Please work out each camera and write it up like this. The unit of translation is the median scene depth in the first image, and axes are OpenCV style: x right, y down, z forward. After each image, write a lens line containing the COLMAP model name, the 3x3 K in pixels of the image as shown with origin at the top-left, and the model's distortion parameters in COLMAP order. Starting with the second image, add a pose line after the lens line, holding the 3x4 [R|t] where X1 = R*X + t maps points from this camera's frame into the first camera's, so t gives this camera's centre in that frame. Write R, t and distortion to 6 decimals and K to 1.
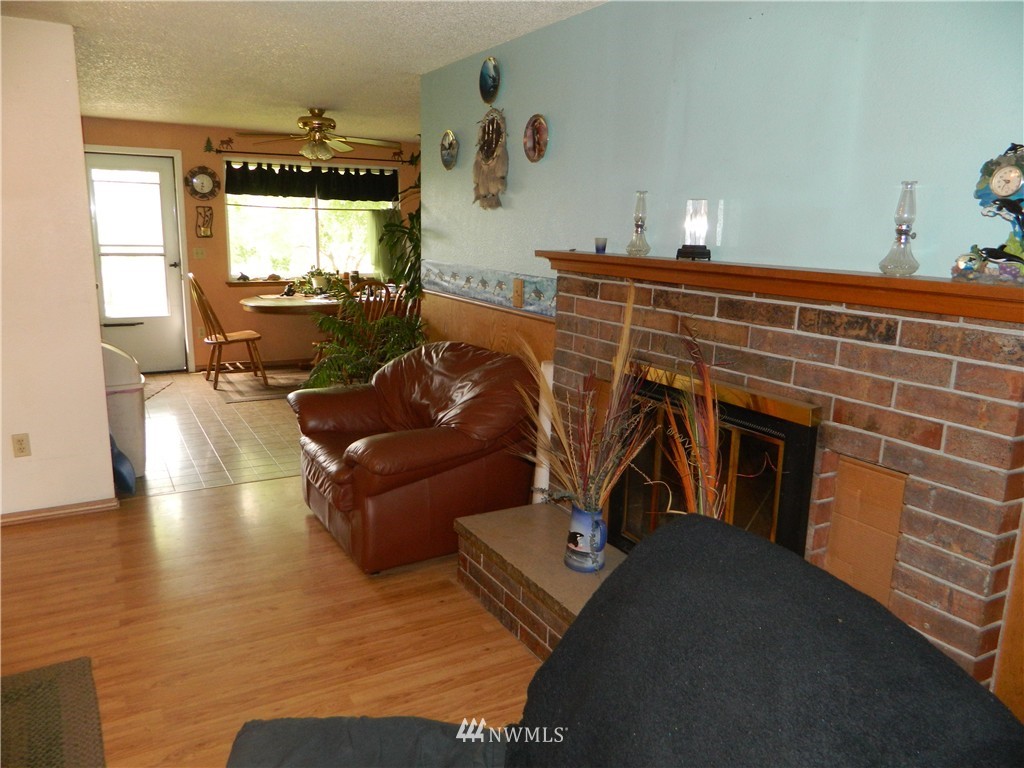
lens RADIAL K [[761.2, 0, 506.4], [0, 761.2, 381.0], [0, 0, 1]] dist [0.004350, 0.001576]
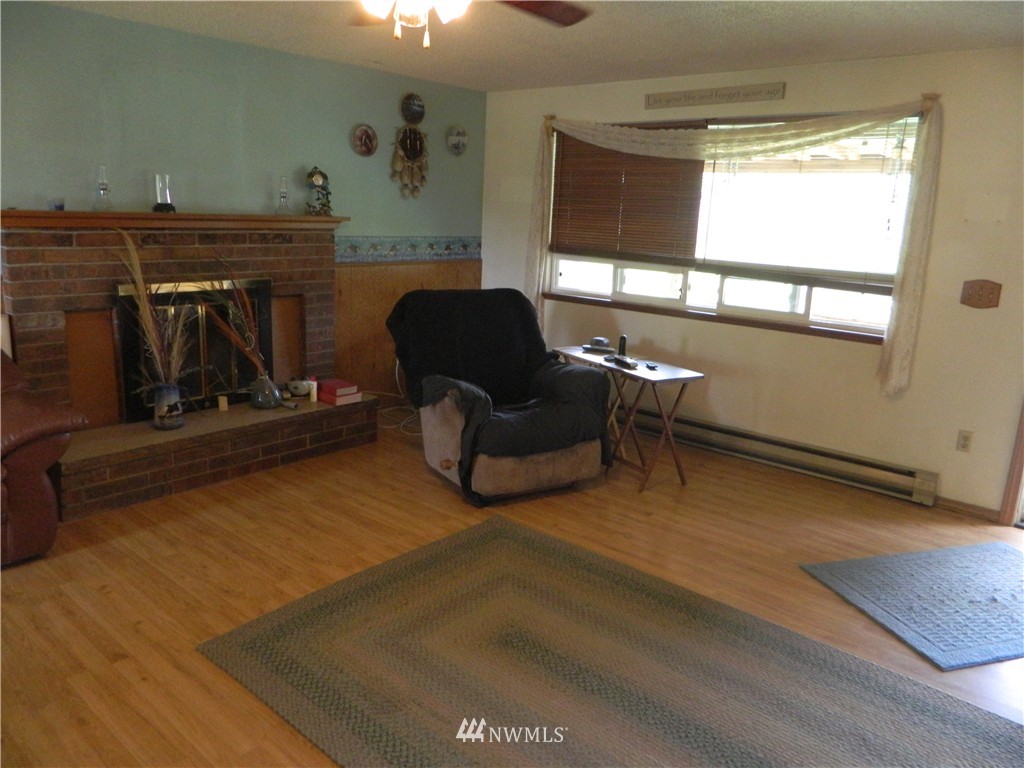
lens RADIAL K [[761.2, 0, 506.4], [0, 761.2, 381.0], [0, 0, 1]] dist [0.004350, 0.001576]
pose [[-0.318686, -0.246029, 0.915374, -1.519207], [0.150119, 0.940437, 0.305029, -0.203172], [-0.935897, 0.234623, -0.262771, 0.816542]]
